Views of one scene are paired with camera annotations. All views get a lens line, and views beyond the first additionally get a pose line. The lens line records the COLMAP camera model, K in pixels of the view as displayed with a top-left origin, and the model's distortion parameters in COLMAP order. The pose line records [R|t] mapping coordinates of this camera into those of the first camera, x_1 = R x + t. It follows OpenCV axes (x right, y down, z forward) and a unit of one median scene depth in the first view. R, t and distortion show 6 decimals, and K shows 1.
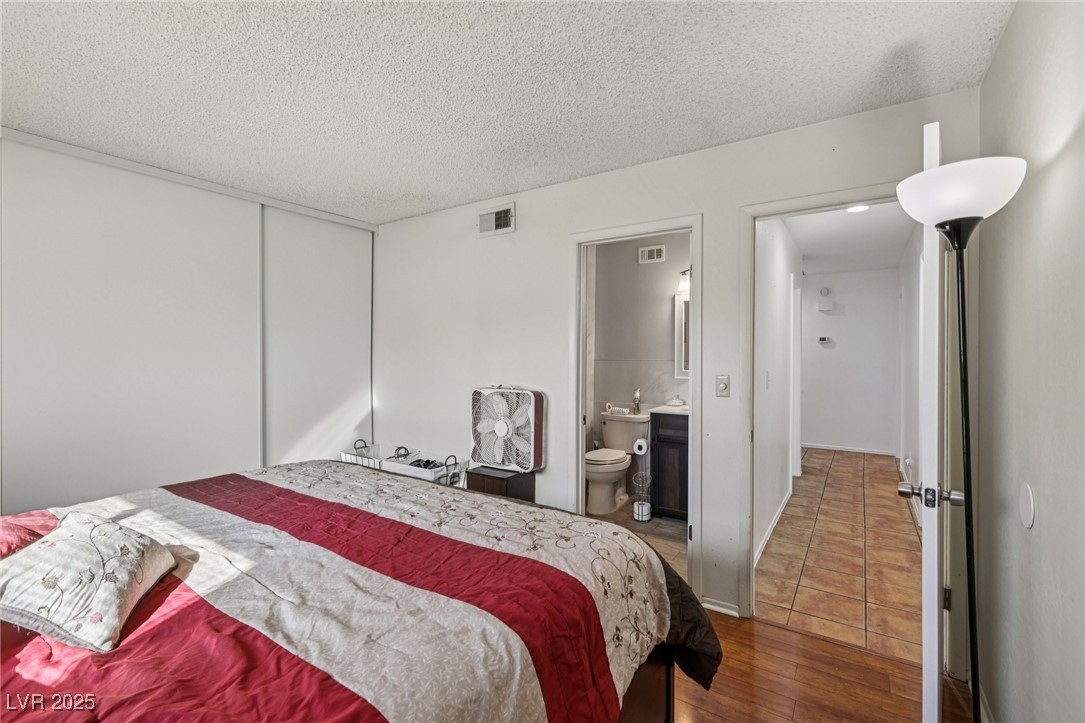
lens RADIAL K [[474.8, 0, 543.8], [0, 474.8, 351.3], [0, 0, 1]] dist [0.000759, -0.000268]
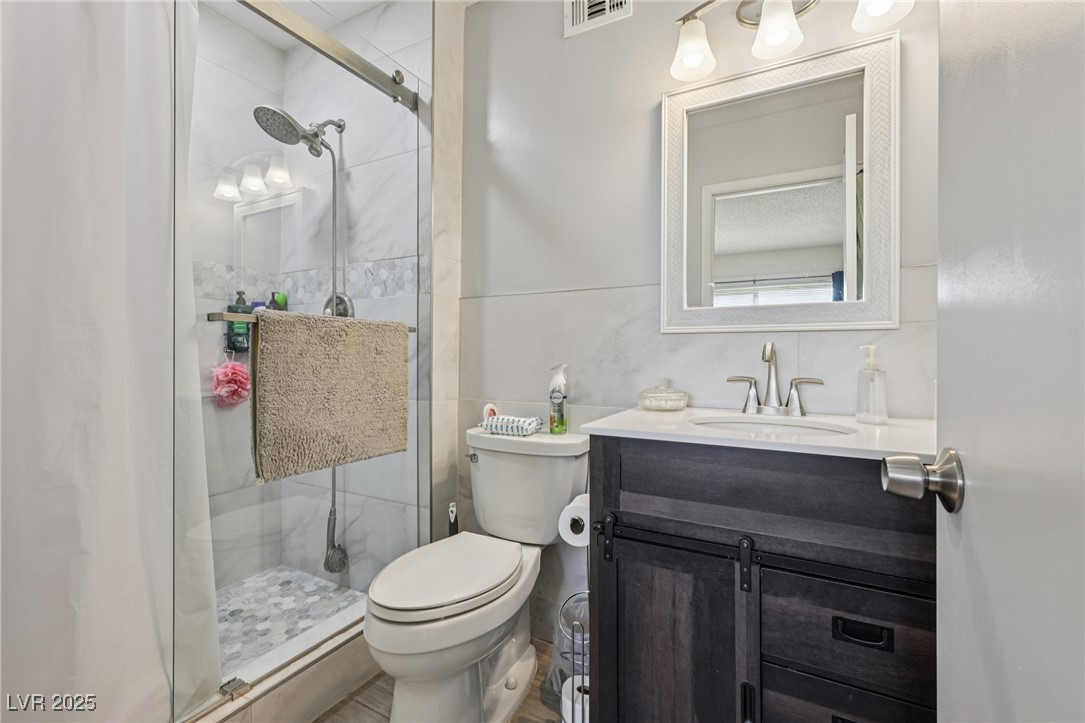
lens RADIAL K [[474.8, 0, 543.8], [0, 474.8, 351.3], [0, 0, 1]] dist [0.000759, -0.000268]
pose [[0.995629, 0.000184, 0.093401, 0.154484], [0.000258, 0.999989, -0.004719, 0.072519], [-0.093401, 0.004722, 0.995617, 0.649597]]
